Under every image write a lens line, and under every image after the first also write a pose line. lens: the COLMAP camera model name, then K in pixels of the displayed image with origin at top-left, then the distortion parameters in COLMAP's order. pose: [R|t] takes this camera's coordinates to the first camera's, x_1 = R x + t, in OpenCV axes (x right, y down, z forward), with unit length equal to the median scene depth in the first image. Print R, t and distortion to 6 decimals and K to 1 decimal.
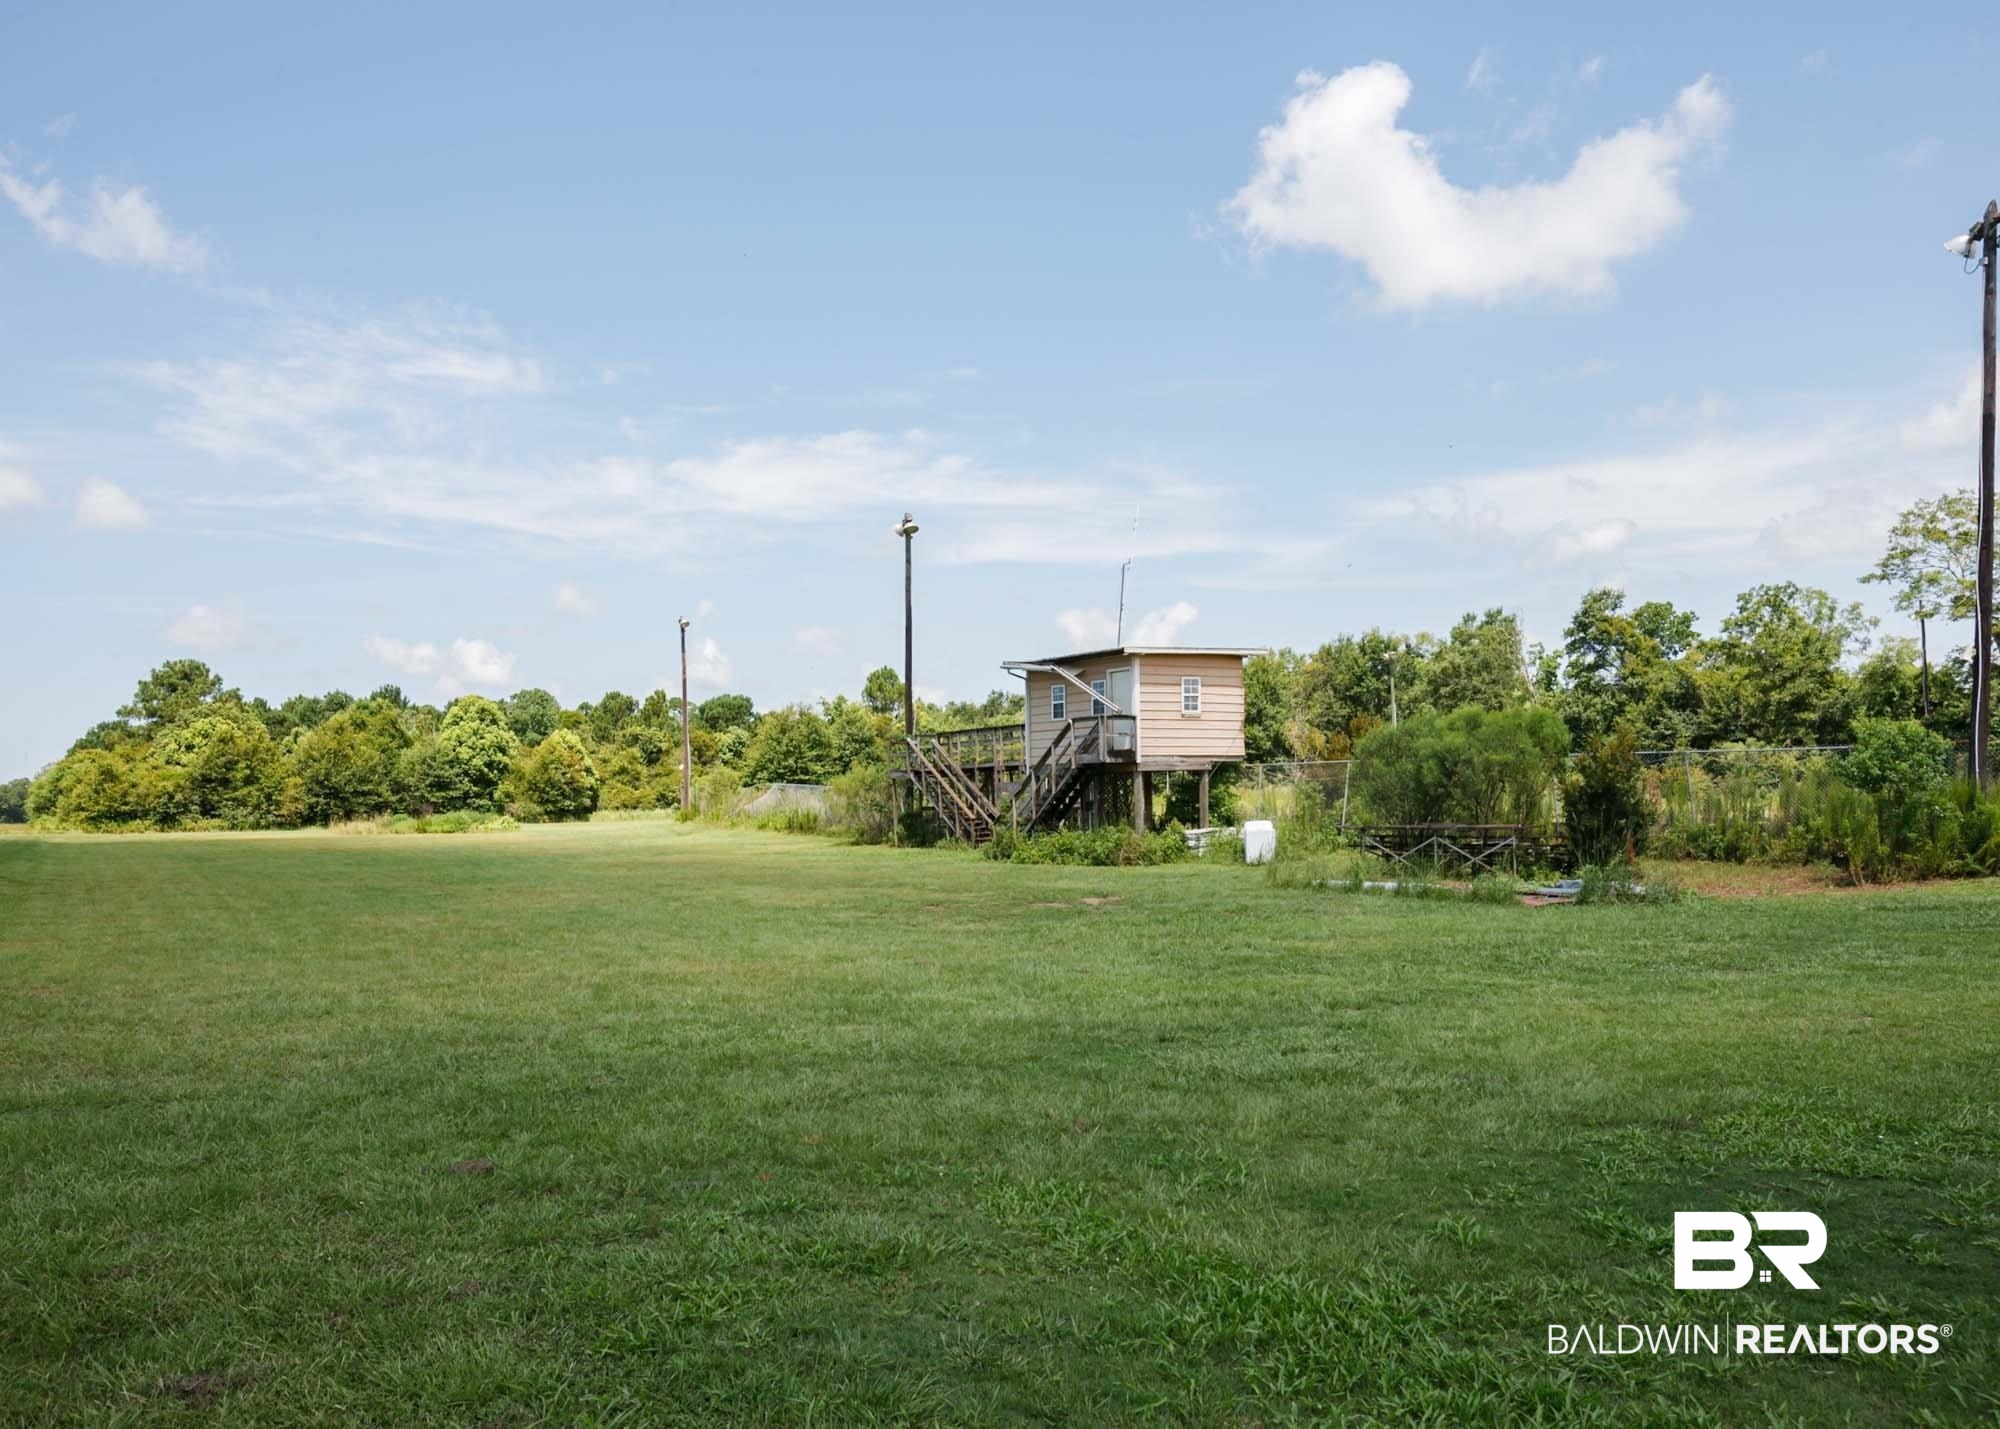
lens RADIAL K [[1617.3, 0, 965.3], [0, 1617.3, 842.4], [0, 0, 1]] dist [-0.007727, -0.003546]
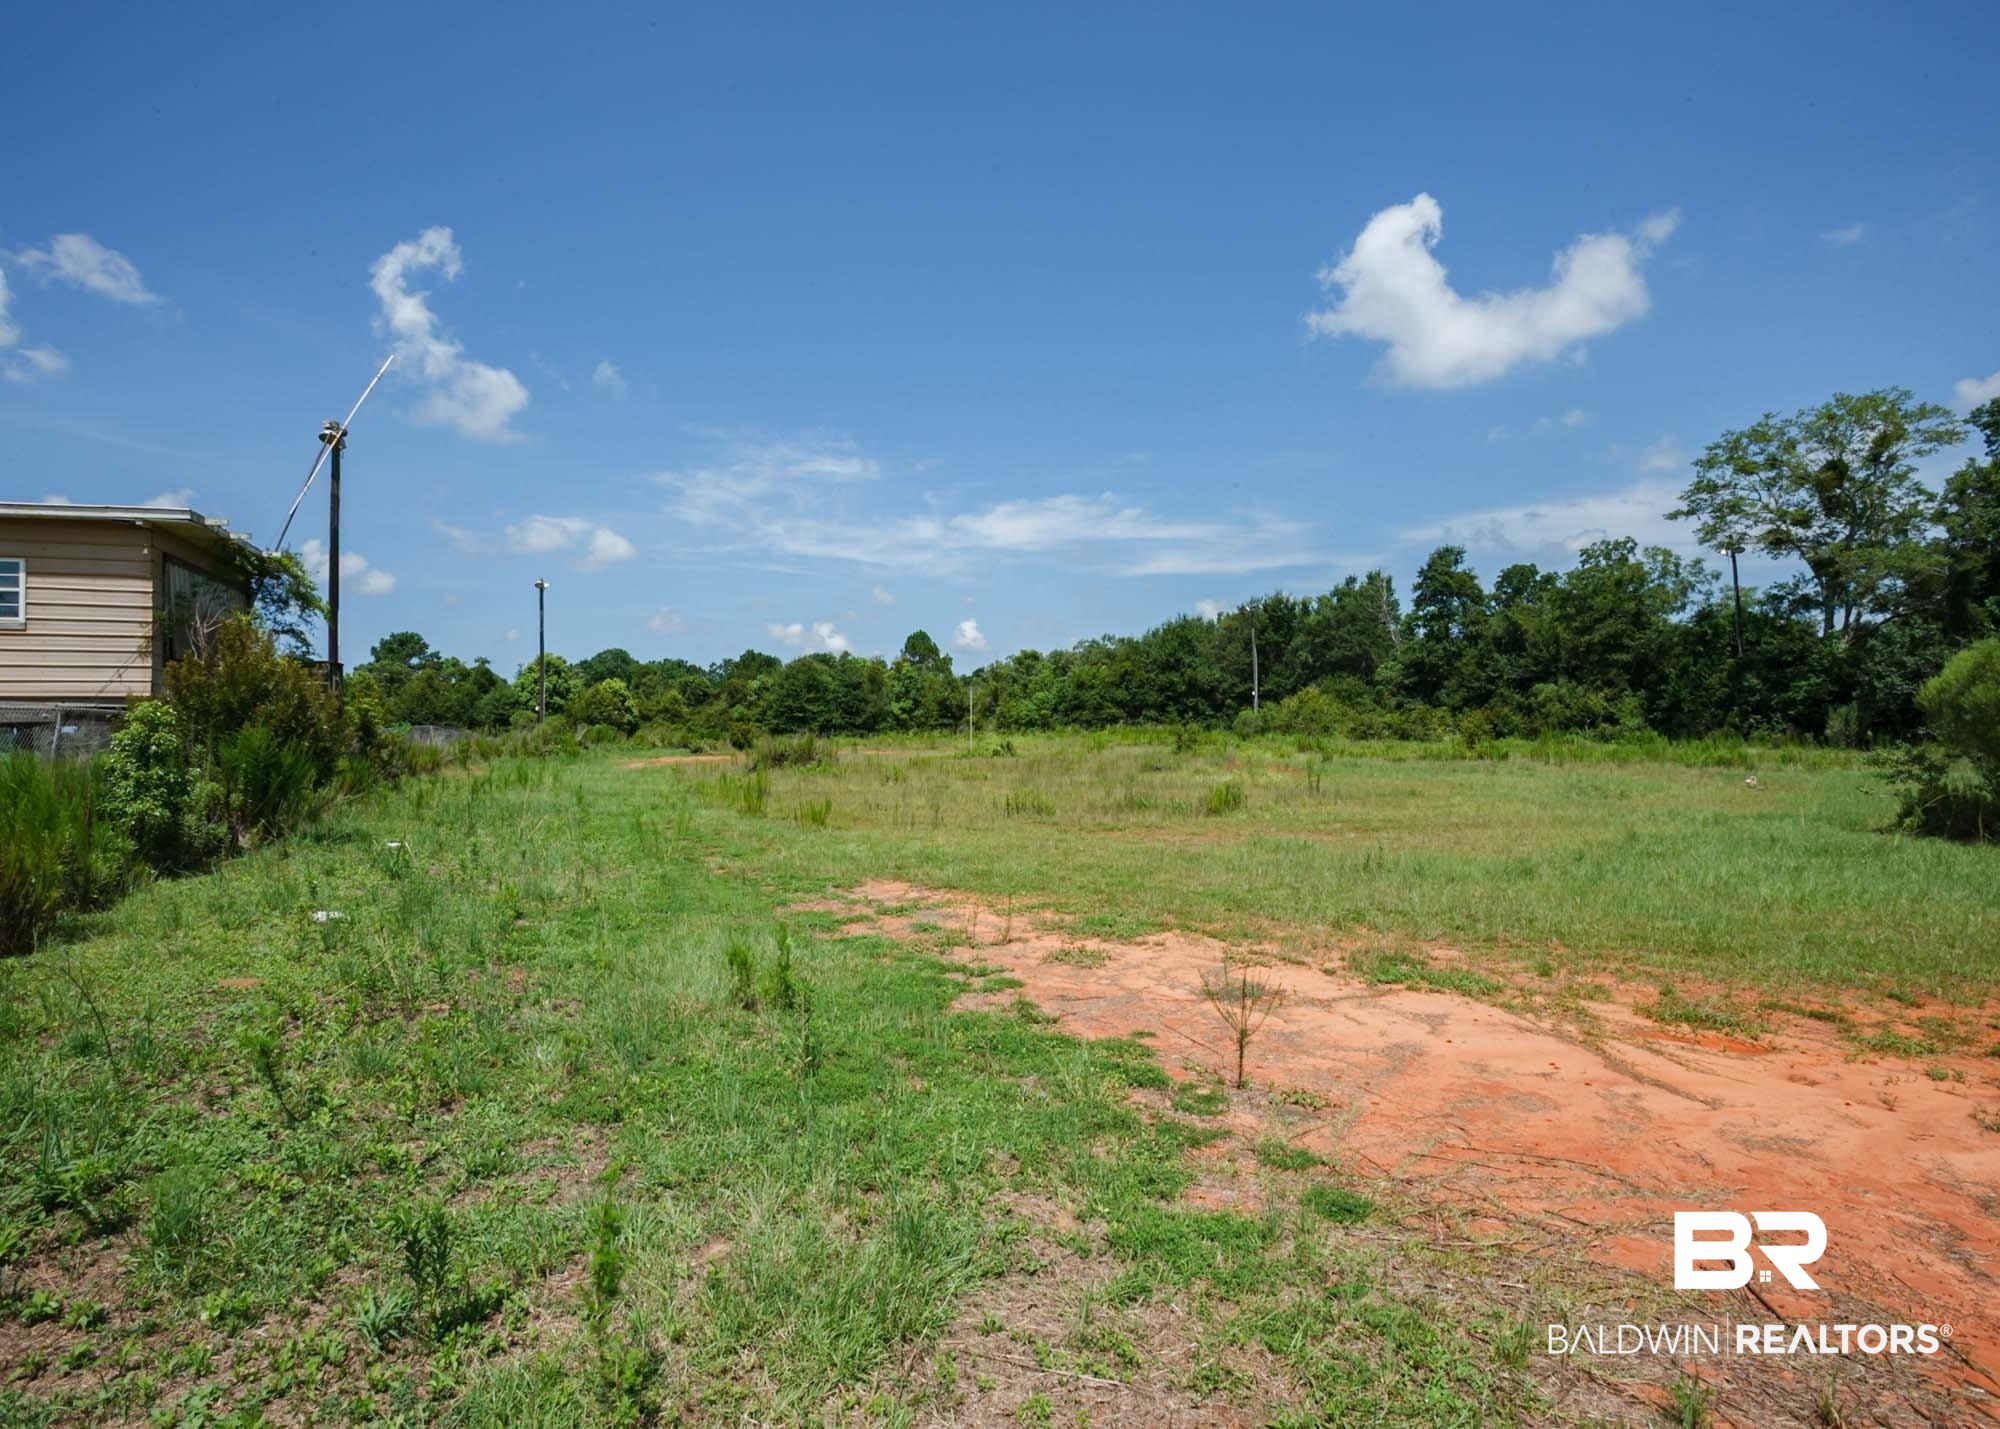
lens RADIAL K [[1019.9, 0, 931.3], [0, 1019.9, 718.3], [0, 0, 1]] dist [-0.079154, 0.027848]
pose [[0.979718, 0.002528, -0.200367, 0.200324], [-0.009153, 0.999441, -0.032143, -0.014607], [0.200174, 0.033325, 0.979193, 0.279536]]
